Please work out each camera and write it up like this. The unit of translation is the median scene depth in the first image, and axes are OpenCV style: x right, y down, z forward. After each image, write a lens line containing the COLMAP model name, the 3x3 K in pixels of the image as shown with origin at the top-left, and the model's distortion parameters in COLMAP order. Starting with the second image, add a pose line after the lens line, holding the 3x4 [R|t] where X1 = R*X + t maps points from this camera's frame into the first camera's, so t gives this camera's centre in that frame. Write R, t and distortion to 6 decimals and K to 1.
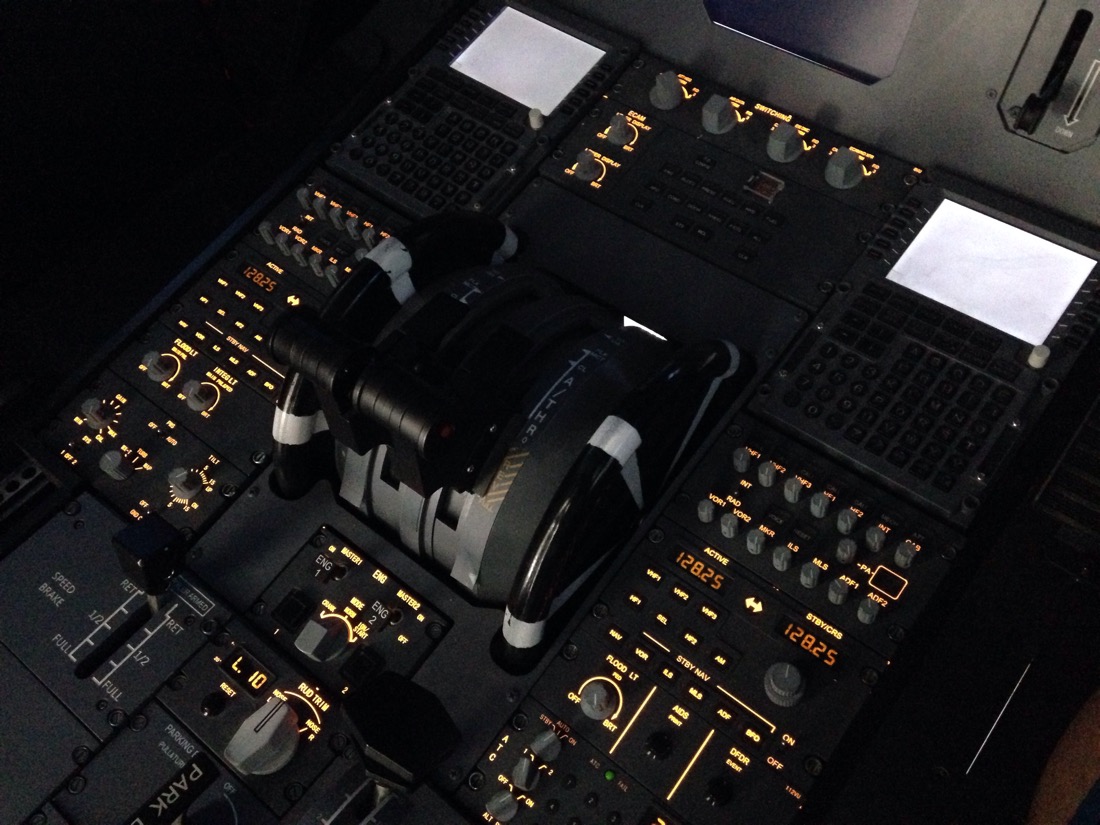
lens RADIAL K [[1062.1, 0, 550.7], [0, 1062.1, 412.5], [0, 0, 1]] dist [-0.022970, 0.000000]
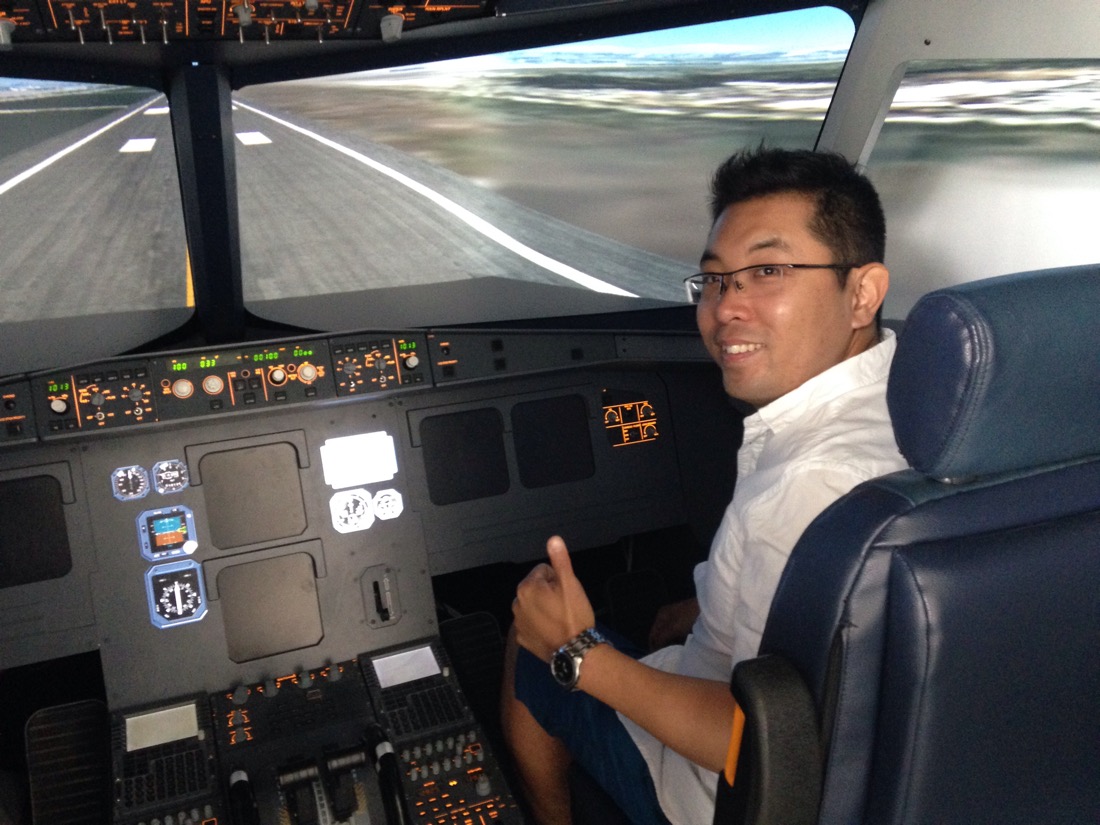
lens RADIAL K [[1062.1, 0, 550.9], [0, 1062.1, 412.4], [0, 0, 1]] dist [-0.022970, 0.000000]
pose [[0.479668, -0.255613, 0.839393, -1.740494], [0.699138, 0.689394, -0.189584, 0.216145], [-0.530212, 0.677789, 0.509389, -1.179577]]
